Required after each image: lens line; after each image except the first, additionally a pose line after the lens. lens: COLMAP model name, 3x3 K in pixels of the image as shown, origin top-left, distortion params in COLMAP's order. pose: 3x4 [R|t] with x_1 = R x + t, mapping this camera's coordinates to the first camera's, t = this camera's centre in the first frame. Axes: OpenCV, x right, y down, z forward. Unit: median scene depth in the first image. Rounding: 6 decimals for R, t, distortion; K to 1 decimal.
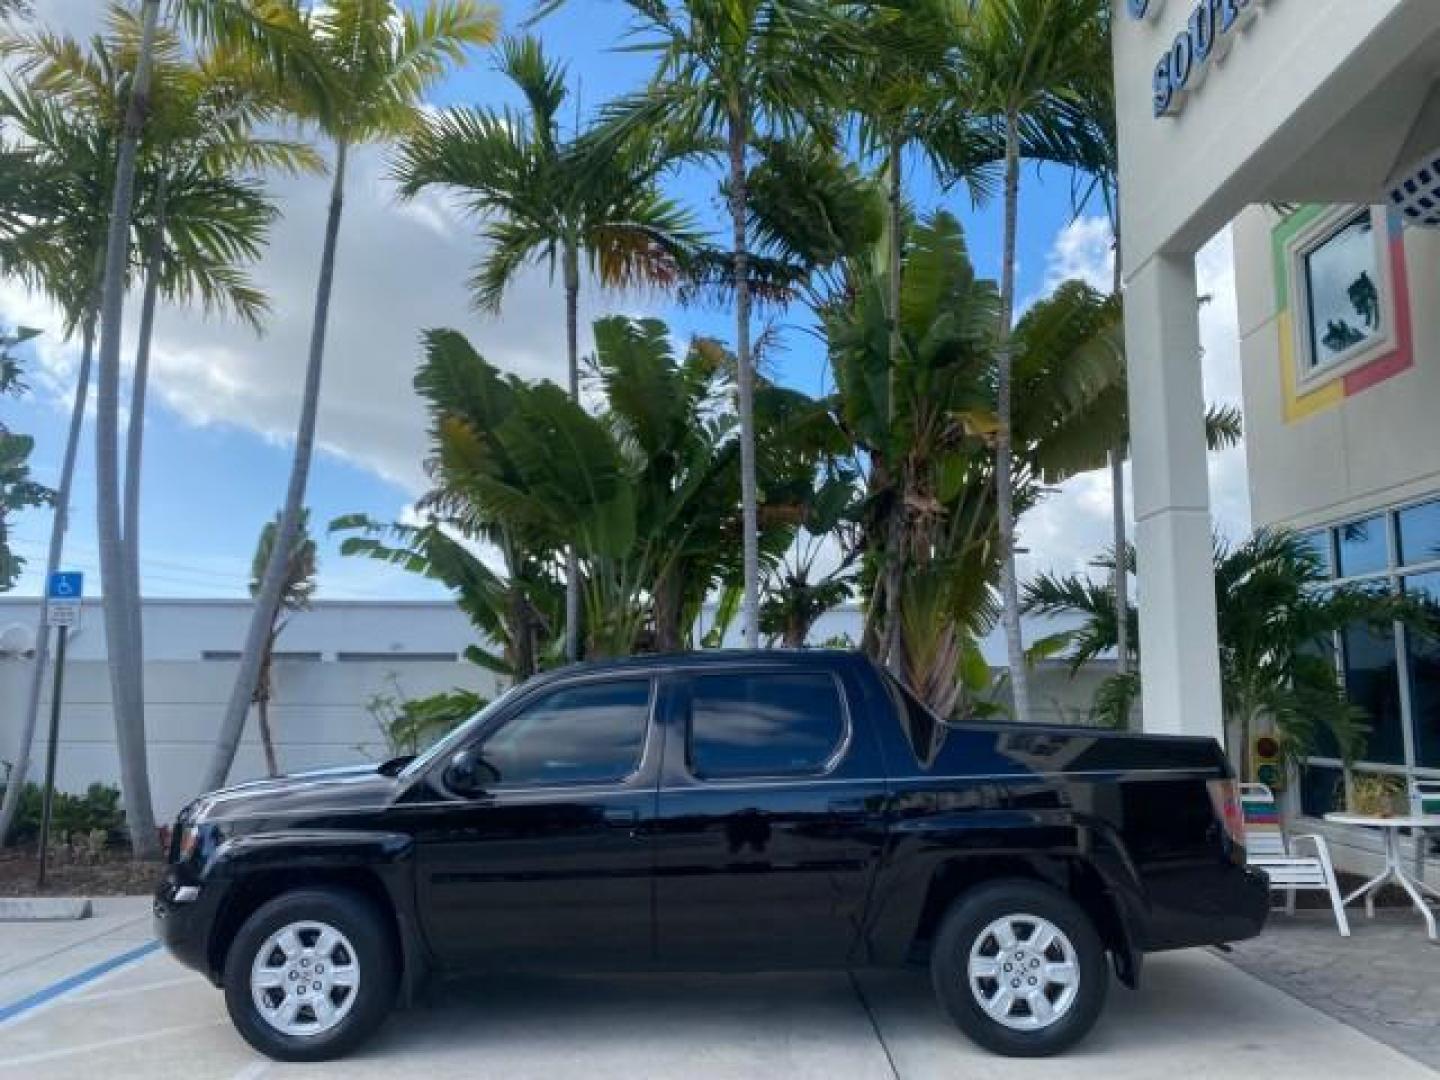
lens RADIAL K [[1100.1, 0, 712.1], [0, 1100.1, 530.5], [0, 0, 1]] dist [0.027847, -0.030151]
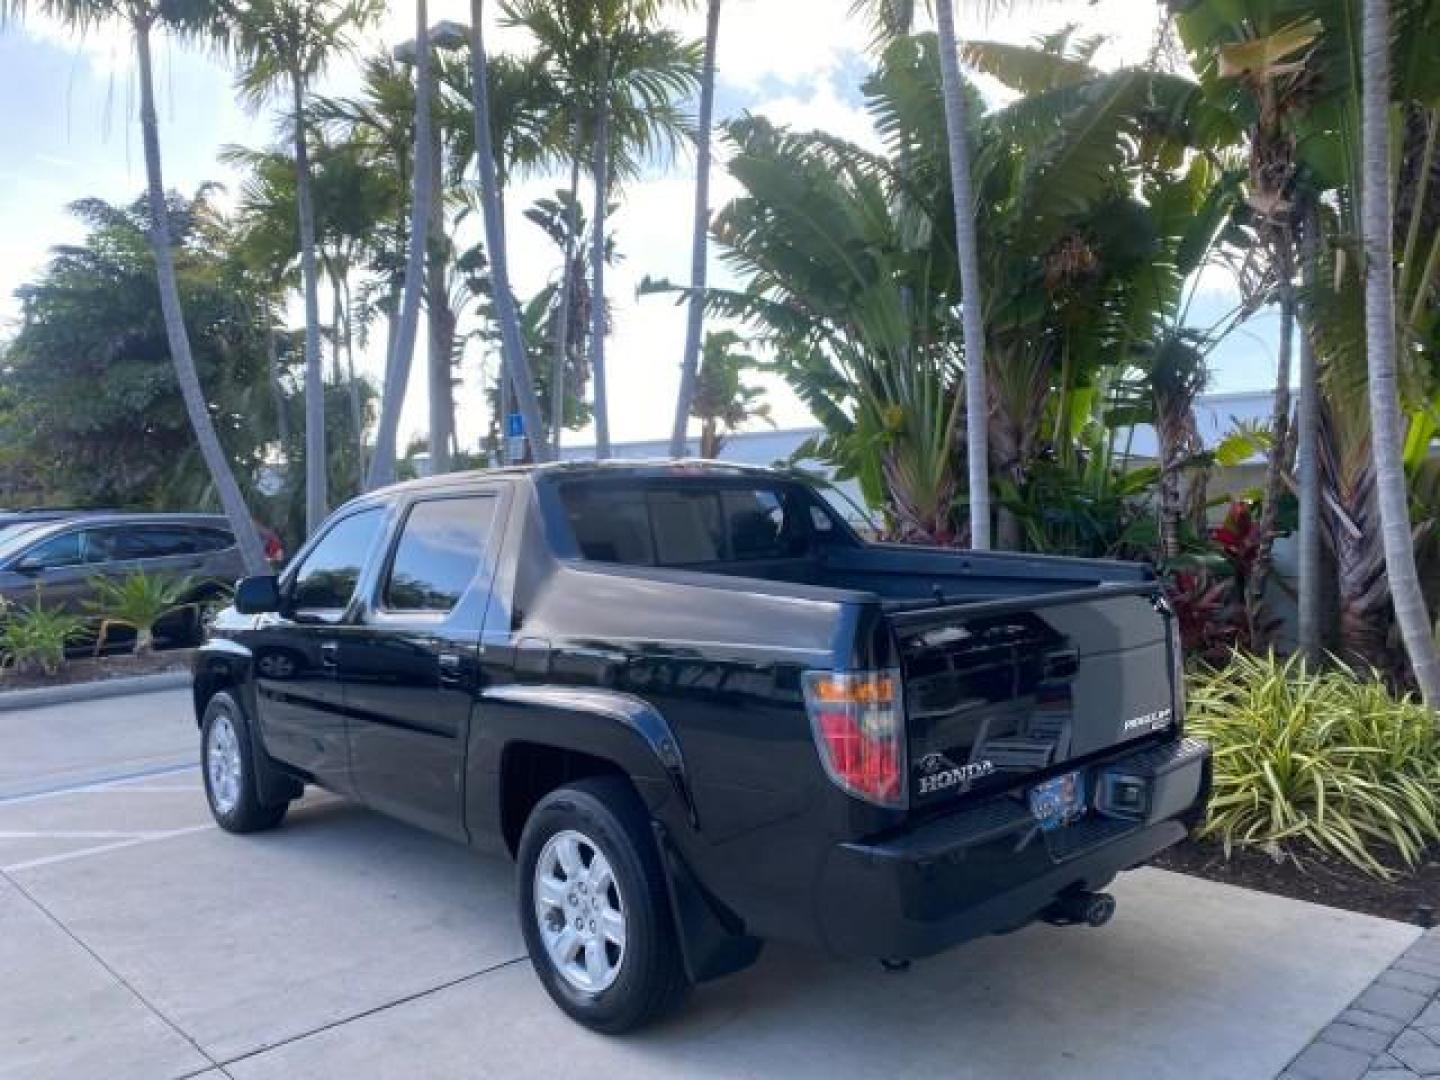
lens RADIAL K [[1100.1, 0, 697.3], [0, 1100.1, 542.0], [0, 0, 1]] dist [0.027847, -0.030151]
pose [[0.678764, 0.009547, -0.734294, 0.401169], [0.125659, 0.983658, 0.128946, 0.041656], [0.723526, -0.179794, 0.666472, 0.301463]]
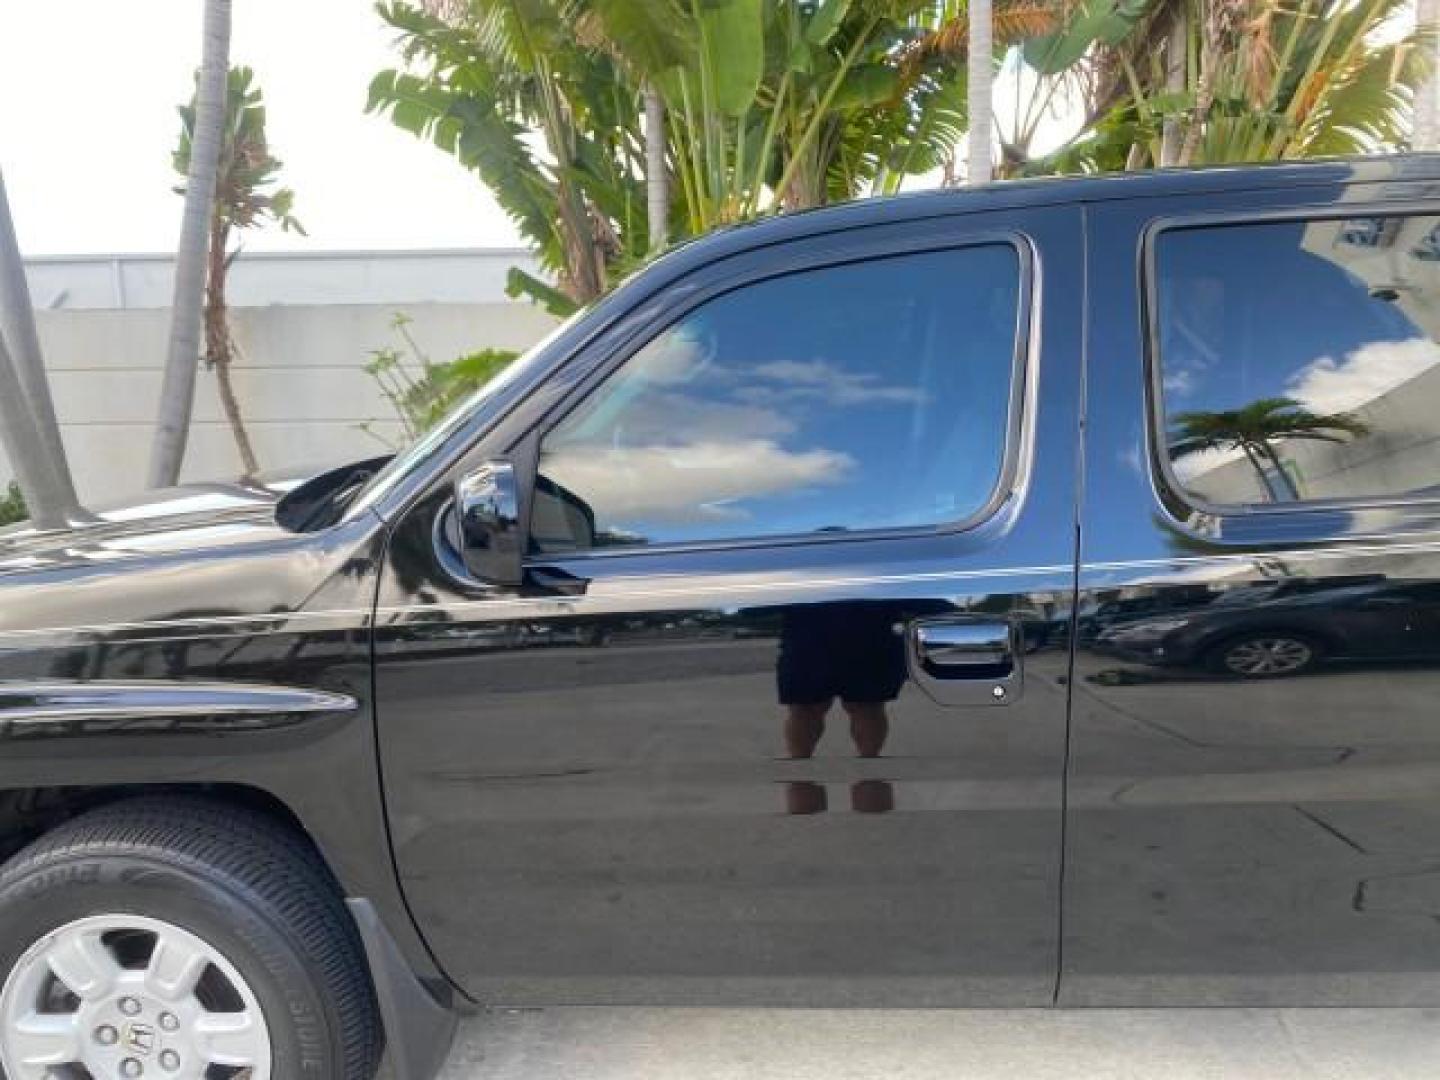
lens RADIAL K [[1100.1, 0, 720.9], [0, 1100.1, 531.9], [0, 0, 1]] dist [0.027847, -0.030151]
pose [[0.999104, -0.017254, -0.038646, -0.071095], [0.028021, 0.954004, 0.298481, 0.060905], [0.031719, -0.299297, 0.953633, 0.337392]]
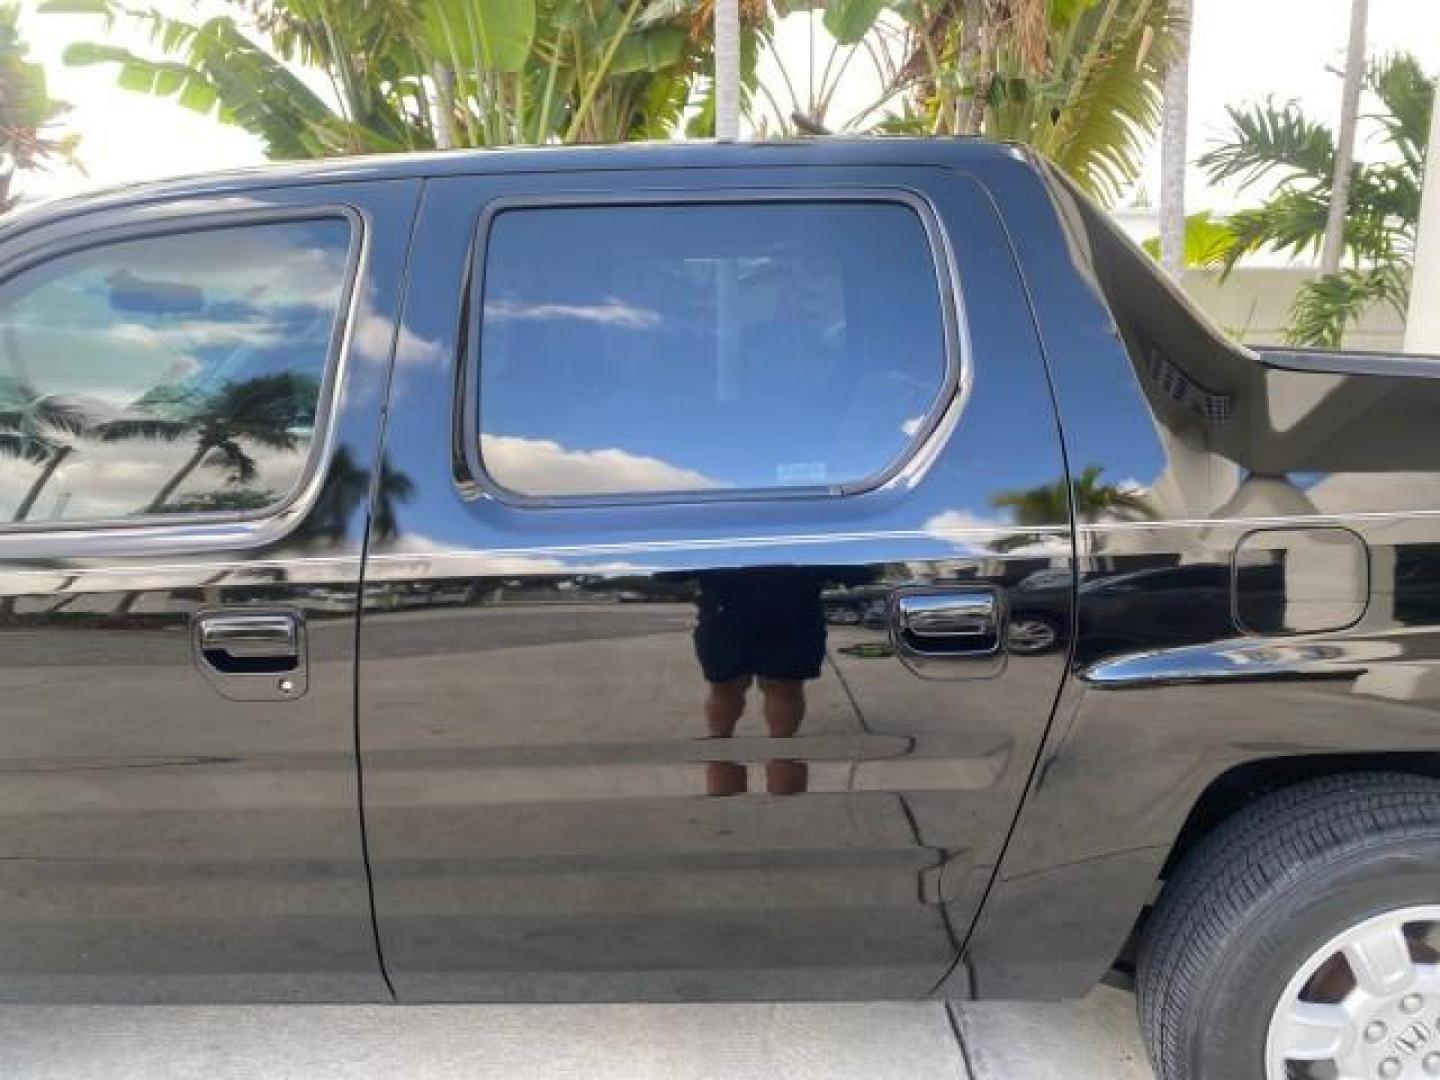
lens RADIAL K [[1100.1, 0, 727.3], [0, 1100.1, 537.8], [0, 0, 1]] dist [0.027847, -0.030151]
pose [[0.999945, 0.001410, 0.010376, 0.026058], [-0.004794, 0.942591, 0.333916, 0.060396], [-0.009310, -0.333947, 0.942546, 0.345159]]
